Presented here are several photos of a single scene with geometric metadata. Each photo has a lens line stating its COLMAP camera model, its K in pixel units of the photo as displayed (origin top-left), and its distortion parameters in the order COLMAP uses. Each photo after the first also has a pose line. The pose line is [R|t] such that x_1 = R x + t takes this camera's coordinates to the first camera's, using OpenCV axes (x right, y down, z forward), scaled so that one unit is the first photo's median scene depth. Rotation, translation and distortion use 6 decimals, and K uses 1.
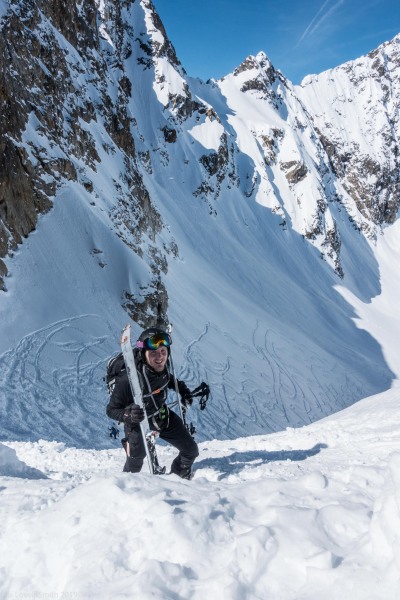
lens RADIAL K [[411.7, 0, 200.1], [0, 411.7, 300.5], [0, 0, 1]] dist [-0.000619, 0.001722]
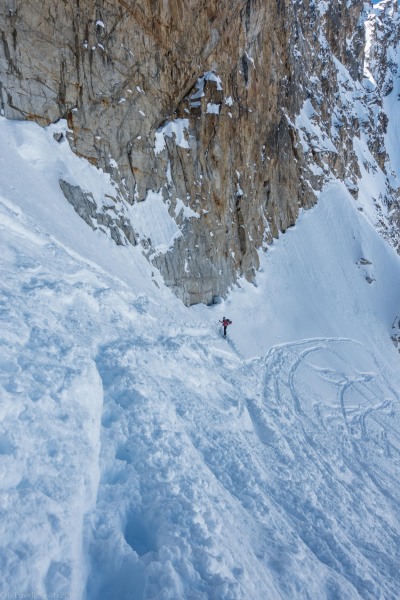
lens RADIAL K [[411.7, 0, 200.2], [0, 411.7, 299.8], [0, 0, 1]] dist [-0.000619, 0.001722]
pose [[0.862983, 0.120356, -0.490688, -0.131140], [-0.174537, 0.982437, -0.065990, 0.052580], [0.474128, 0.142591, 0.868833, 0.205549]]
